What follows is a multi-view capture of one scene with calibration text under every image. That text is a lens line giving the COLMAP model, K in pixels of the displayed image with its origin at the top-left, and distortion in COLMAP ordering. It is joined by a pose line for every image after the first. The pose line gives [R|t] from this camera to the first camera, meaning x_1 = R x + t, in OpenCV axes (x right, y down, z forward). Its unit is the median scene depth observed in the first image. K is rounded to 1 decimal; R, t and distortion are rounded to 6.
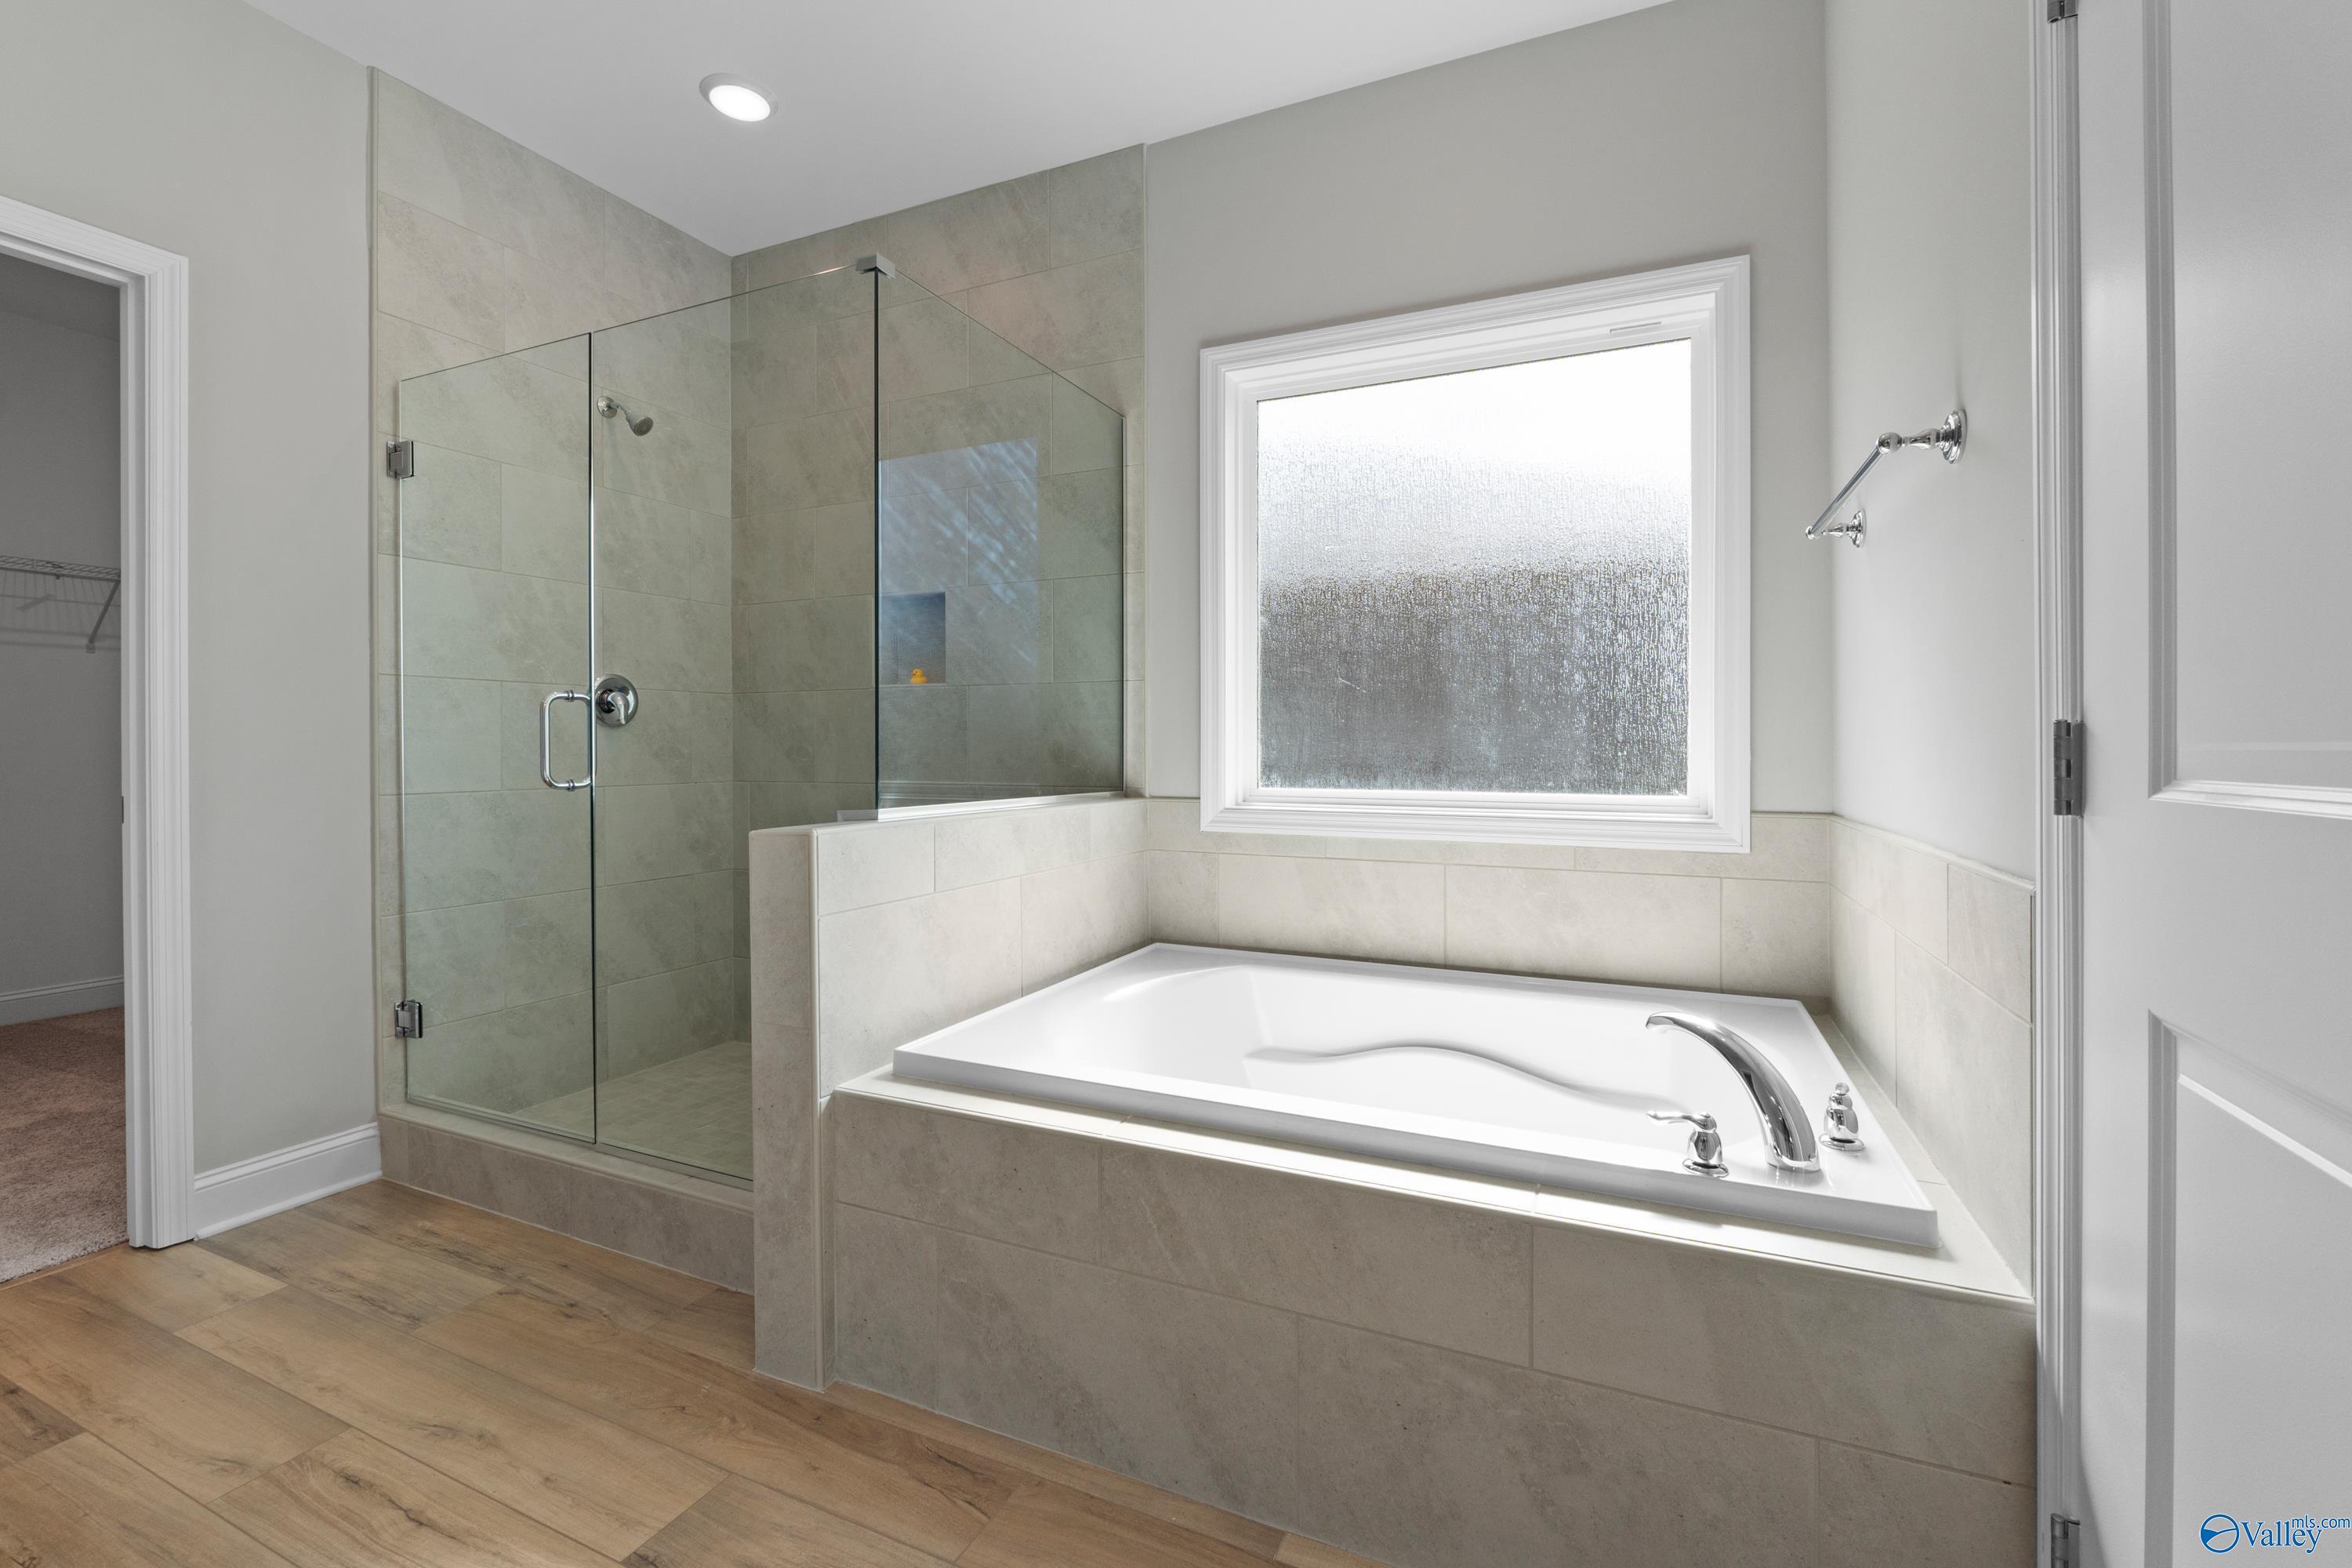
lens RADIAL K [[999.9, 0, 1213.2], [0, 999.9, 749.5], [0, 0, 1]] dist [-0.005906, -0.000740]
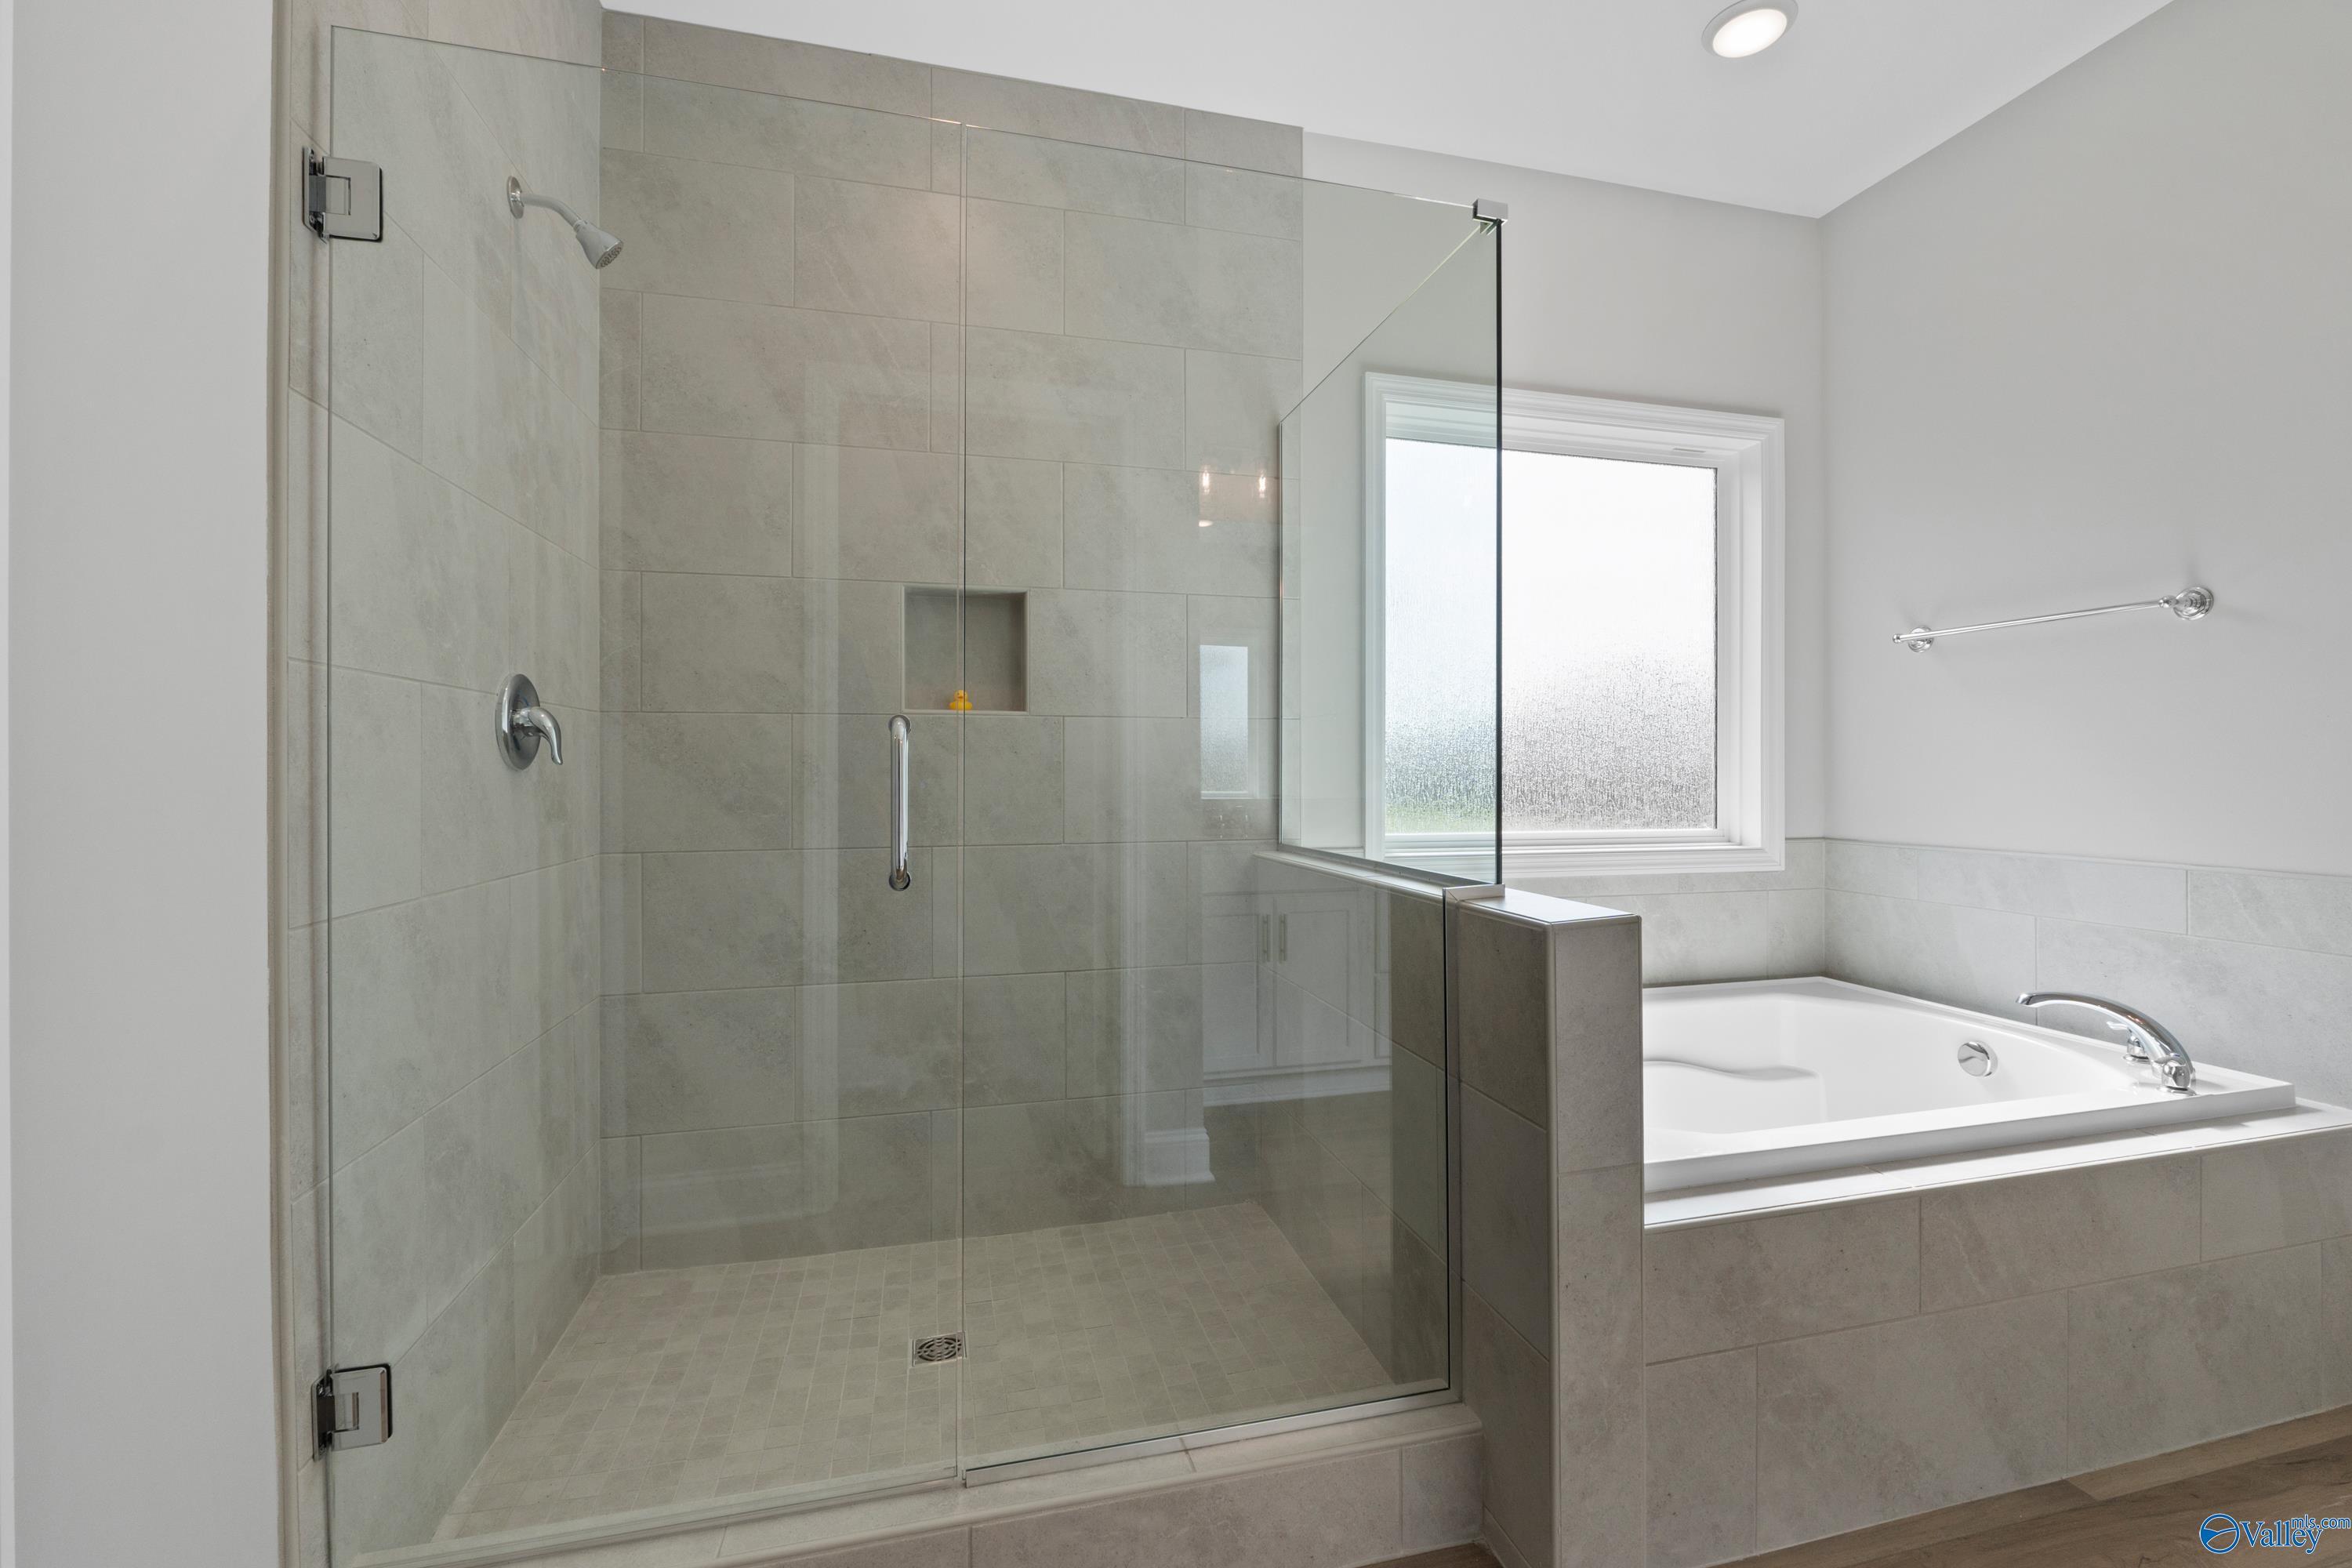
lens RADIAL K [[999.9, 0, 1194.3], [0, 999.9, 772.0], [0, 0, 1]] dist [-0.005906, -0.000740]
pose [[0.783151, -0.000584, 0.621831, -0.901178], [0.003341, 0.999989, -0.003268, -0.025071], [-0.621822, 0.004637, 0.783145, 0.451168]]
